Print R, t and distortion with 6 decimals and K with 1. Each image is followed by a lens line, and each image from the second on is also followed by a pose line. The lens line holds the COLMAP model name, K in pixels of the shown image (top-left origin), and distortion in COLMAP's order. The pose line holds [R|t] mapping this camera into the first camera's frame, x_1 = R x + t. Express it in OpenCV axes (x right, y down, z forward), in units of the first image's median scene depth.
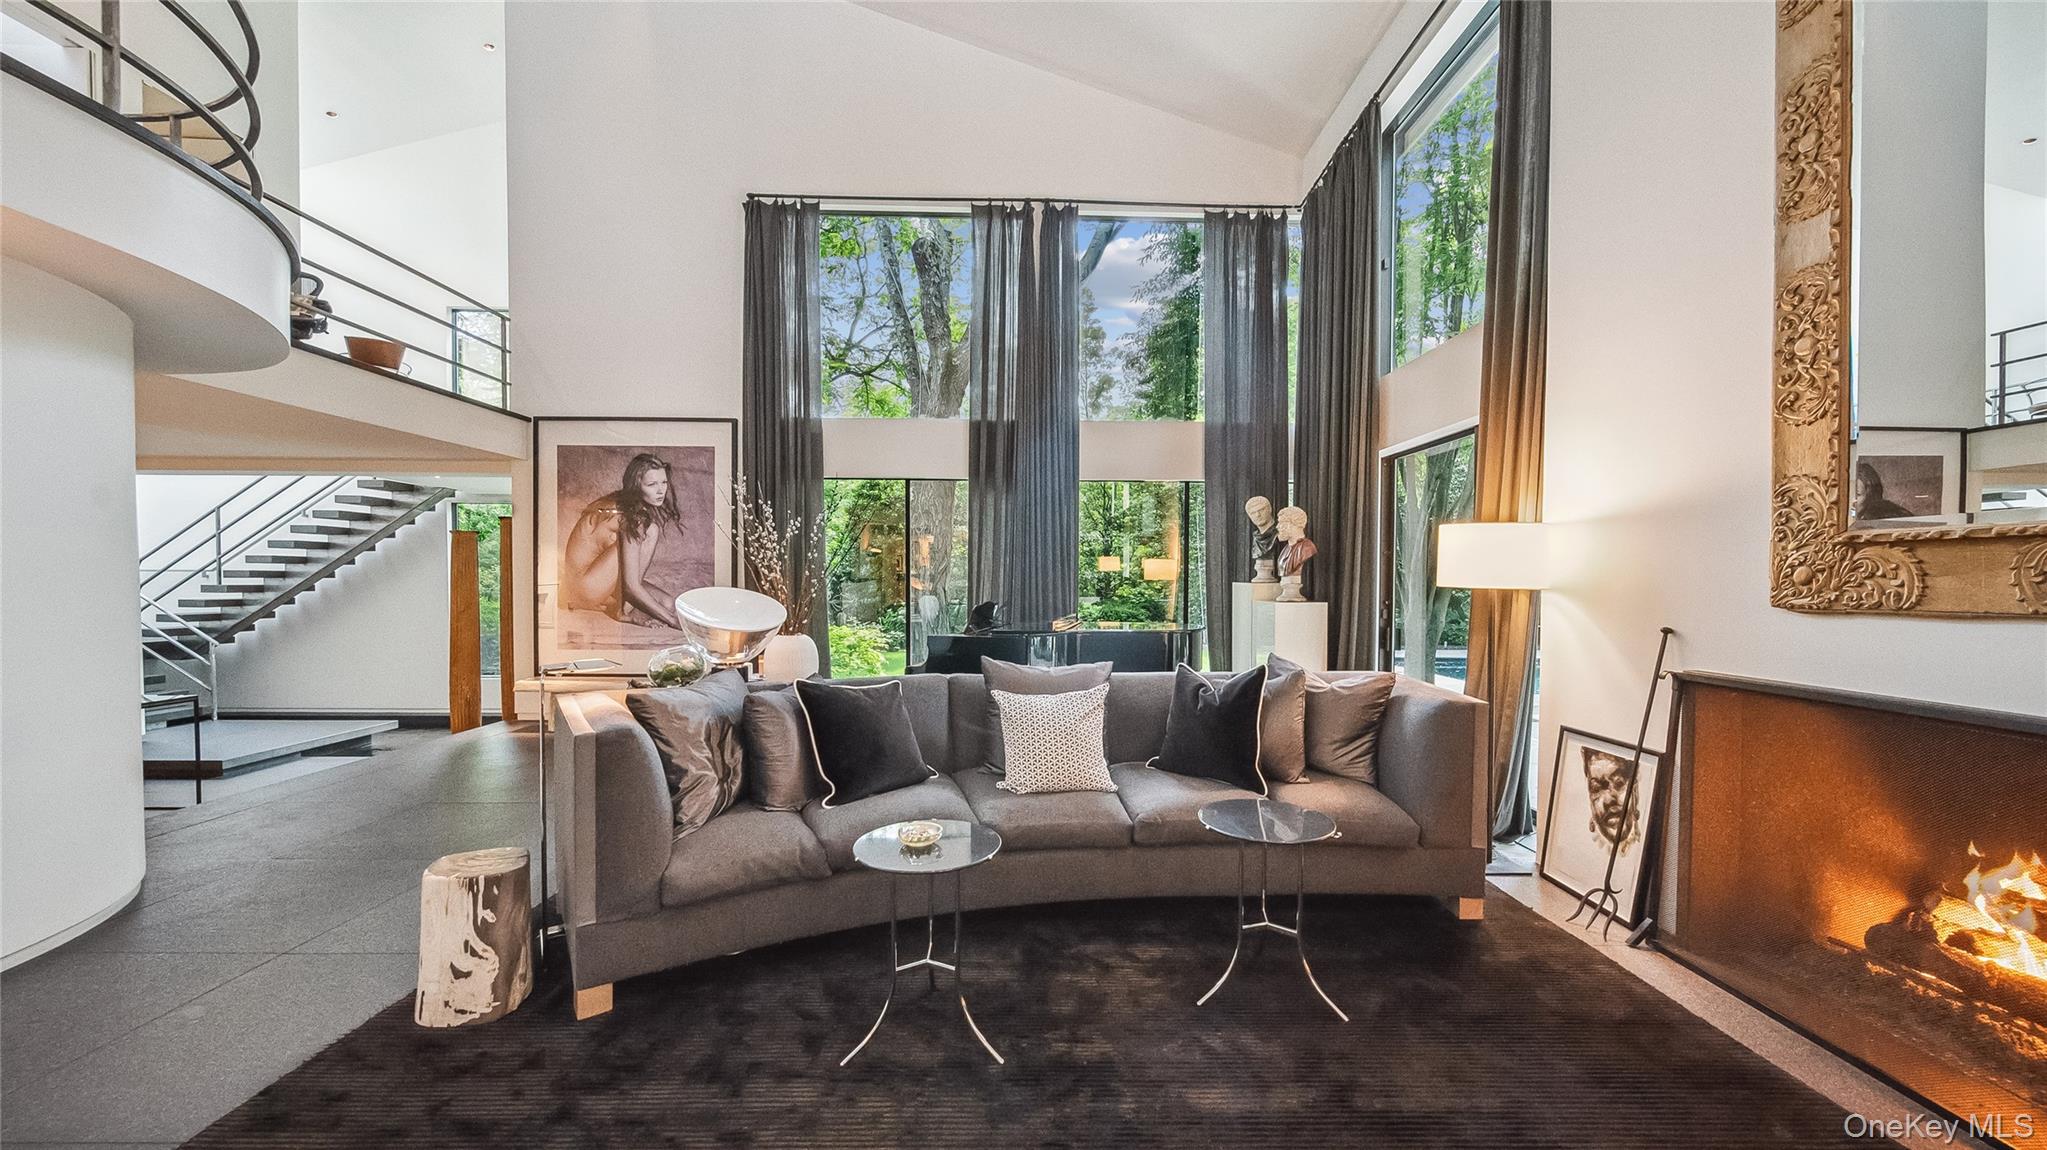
lens RADIAL K [[728.8, 0, 1025.9], [0, 728.8, 608.5], [0, 0, 1]] dist [-0.014500, 0.000020]
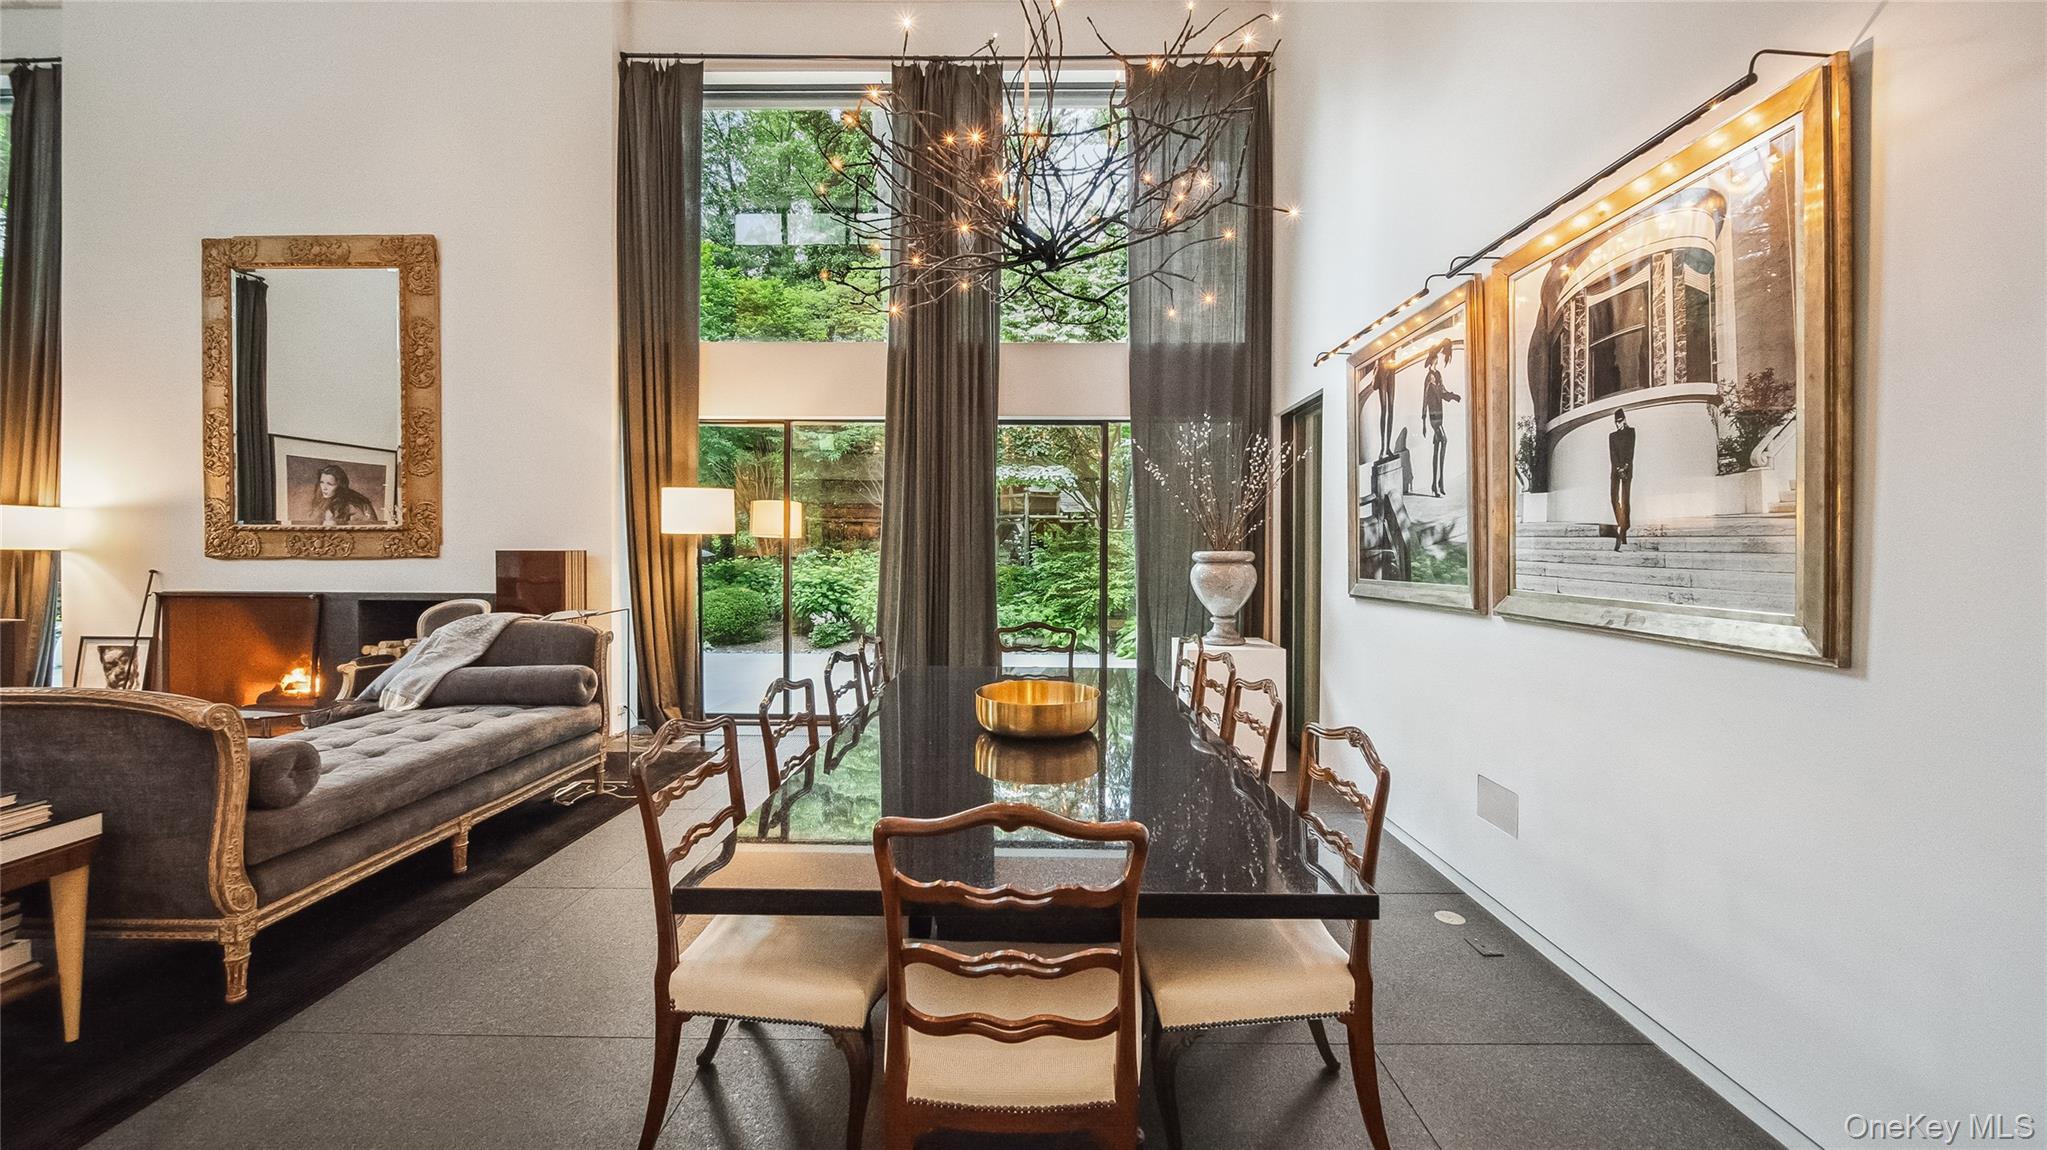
lens RADIAL K [[755.2, 0, 1024.6], [0, 755.2, 541.3], [0, 0, 1]] dist [-0.001023, -0.000159]
pose [[0.039351, -0.000778, 0.999225, -0.958799], [0.032668, 0.999466, -0.000508, 0.026718], [-0.998691, 0.032663, 0.039356, -1.317061]]
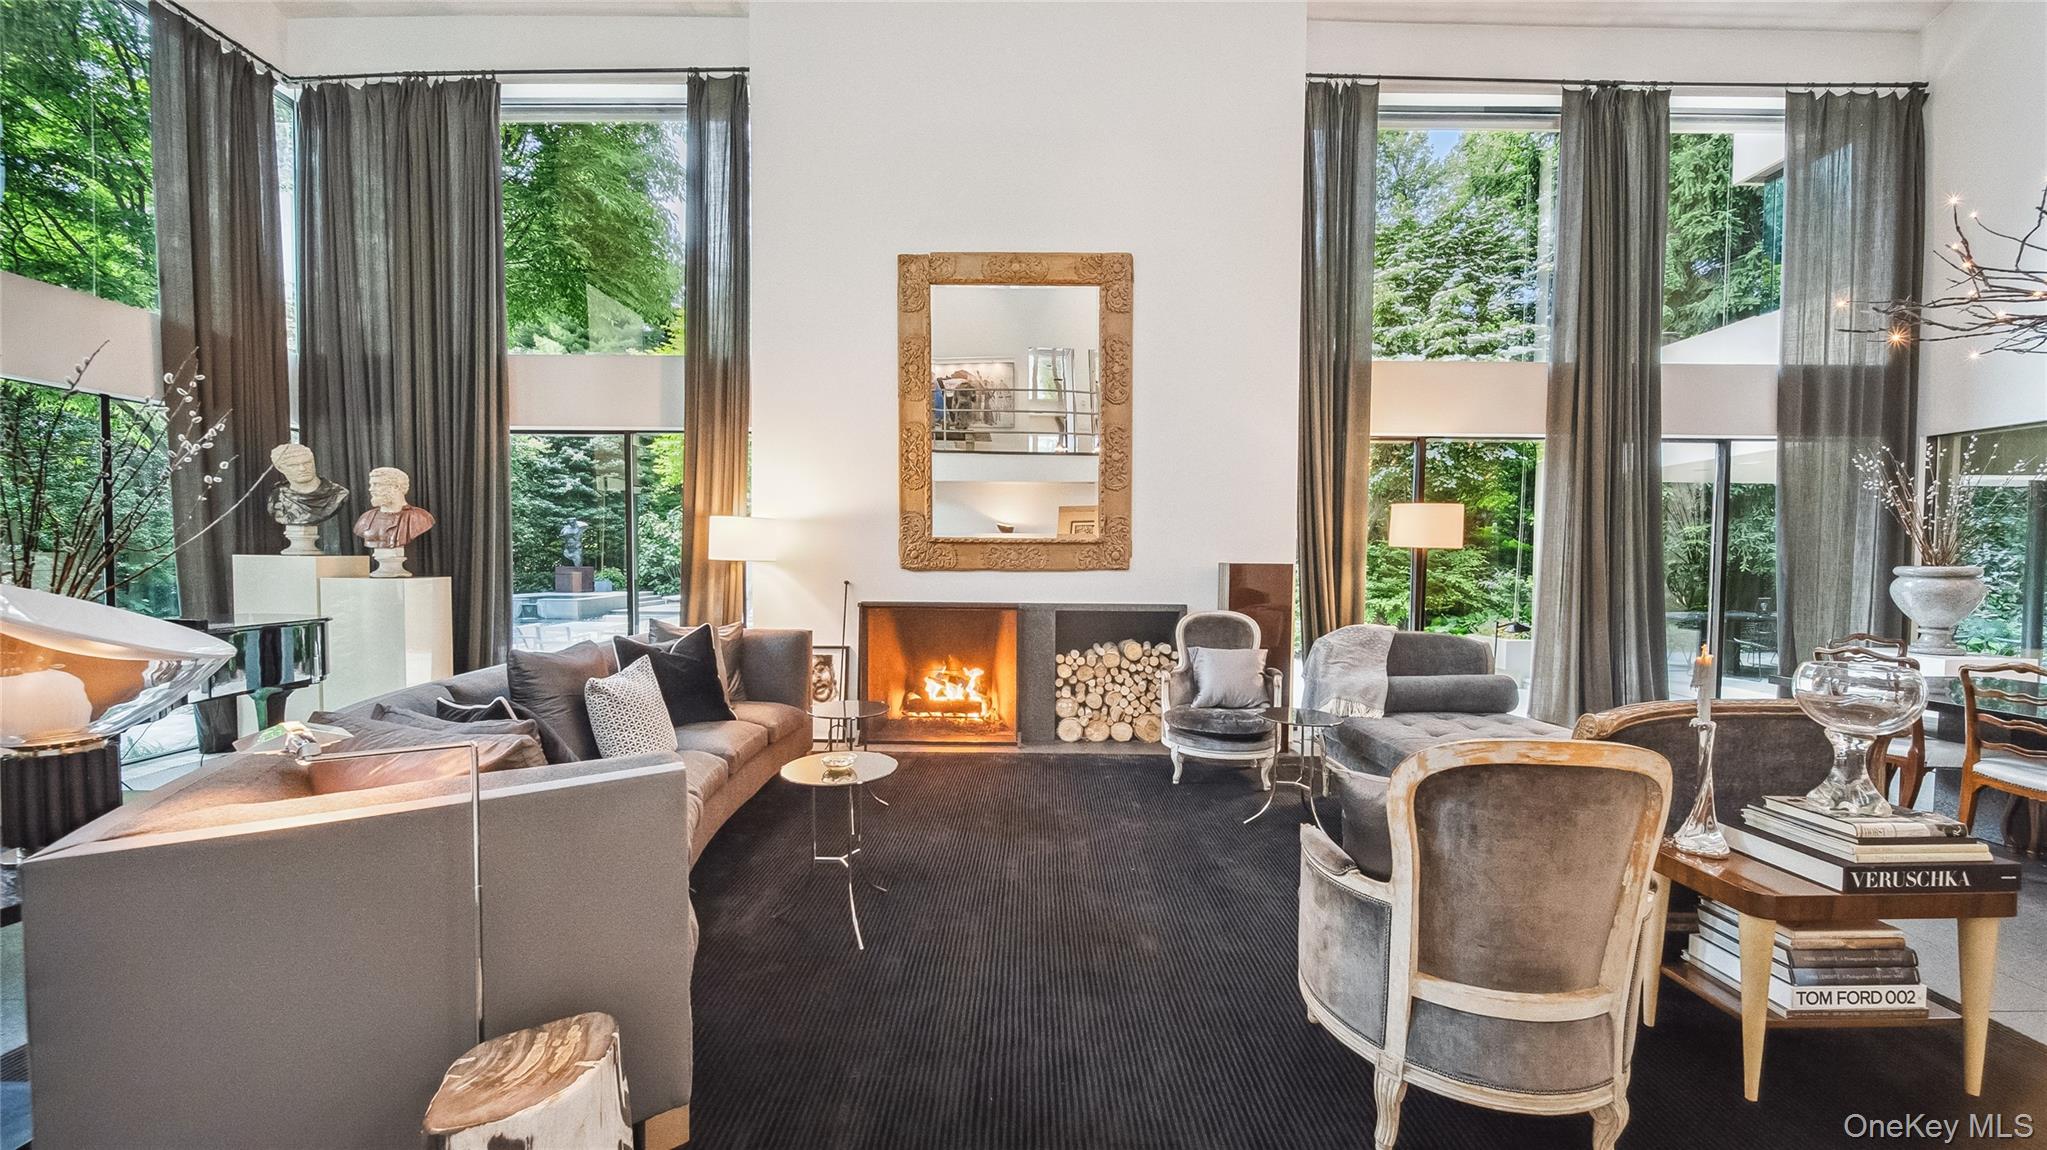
lens RADIAL K [[712.2, 0, 1023.5], [0, 712.2, 575.0], [0, 0, 1]] dist [-0.000343, -0.000059]
pose [[0.018854, -0.041380, 0.998966, -0.982244], [0.030285, 0.998708, 0.040797, -0.052577], [-0.999363, 0.029484, 0.020083, 0.487898]]
